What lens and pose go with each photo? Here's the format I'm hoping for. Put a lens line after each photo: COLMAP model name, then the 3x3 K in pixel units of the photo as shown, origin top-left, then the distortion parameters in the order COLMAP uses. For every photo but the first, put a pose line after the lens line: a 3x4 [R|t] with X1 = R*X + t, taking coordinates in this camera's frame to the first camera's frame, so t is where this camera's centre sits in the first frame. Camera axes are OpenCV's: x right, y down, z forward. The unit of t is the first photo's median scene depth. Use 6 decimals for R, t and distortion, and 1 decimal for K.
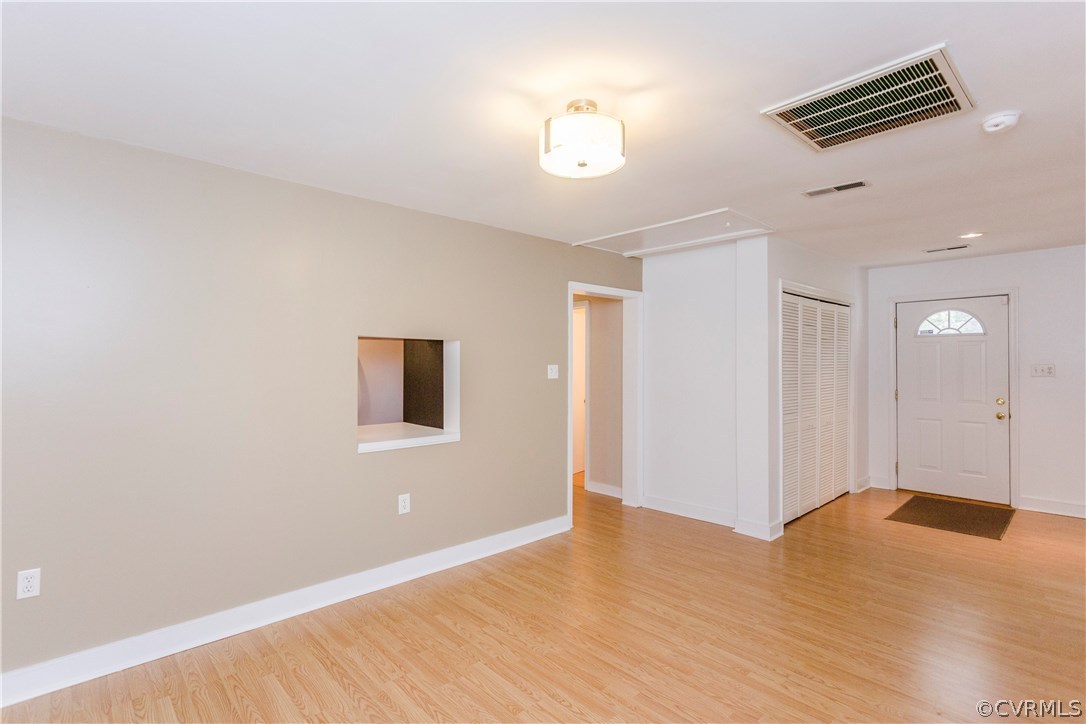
lens RADIAL K [[516.1, 0, 543.0], [0, 516.1, 362.0], [0, 0, 1]] dist [0.004033, 0.000581]
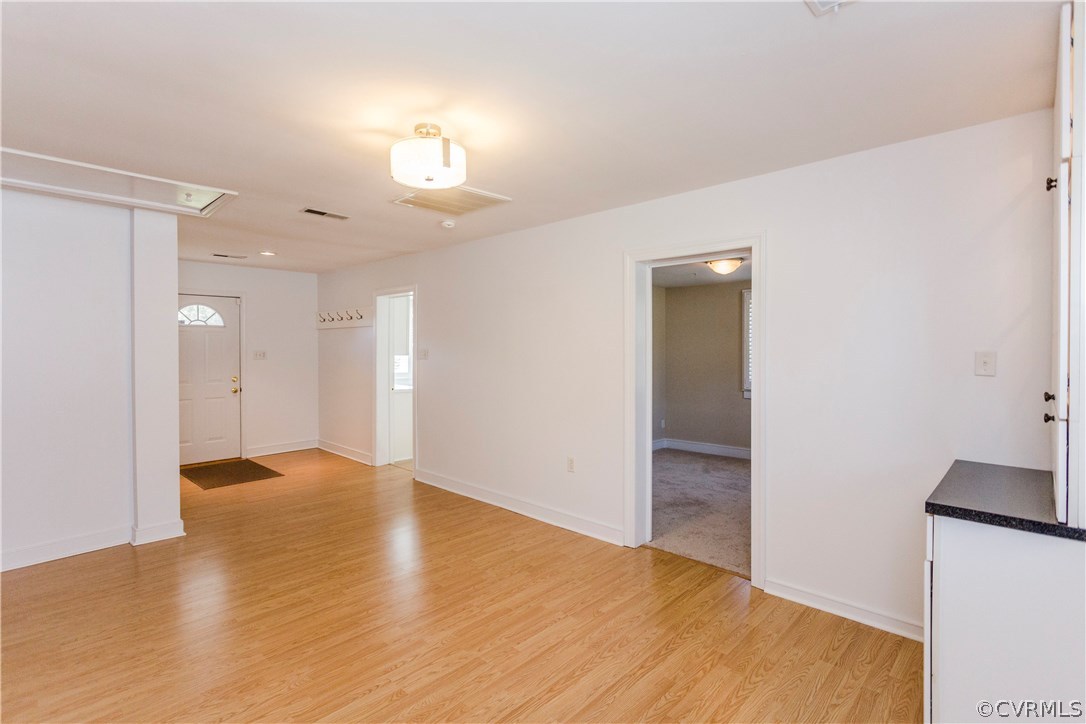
lens RADIAL K [[511.4, 0, 528.0], [0, 511.4, 355.4], [0, 0, 1]] dist [-0.014226, 0.000835]
pose [[-0.045058, -0.012712, 0.998903, -0.426839], [-0.000246, 0.999919, 0.012714, -0.000044], [-0.998984, 0.000327, -0.045058, 0.325144]]
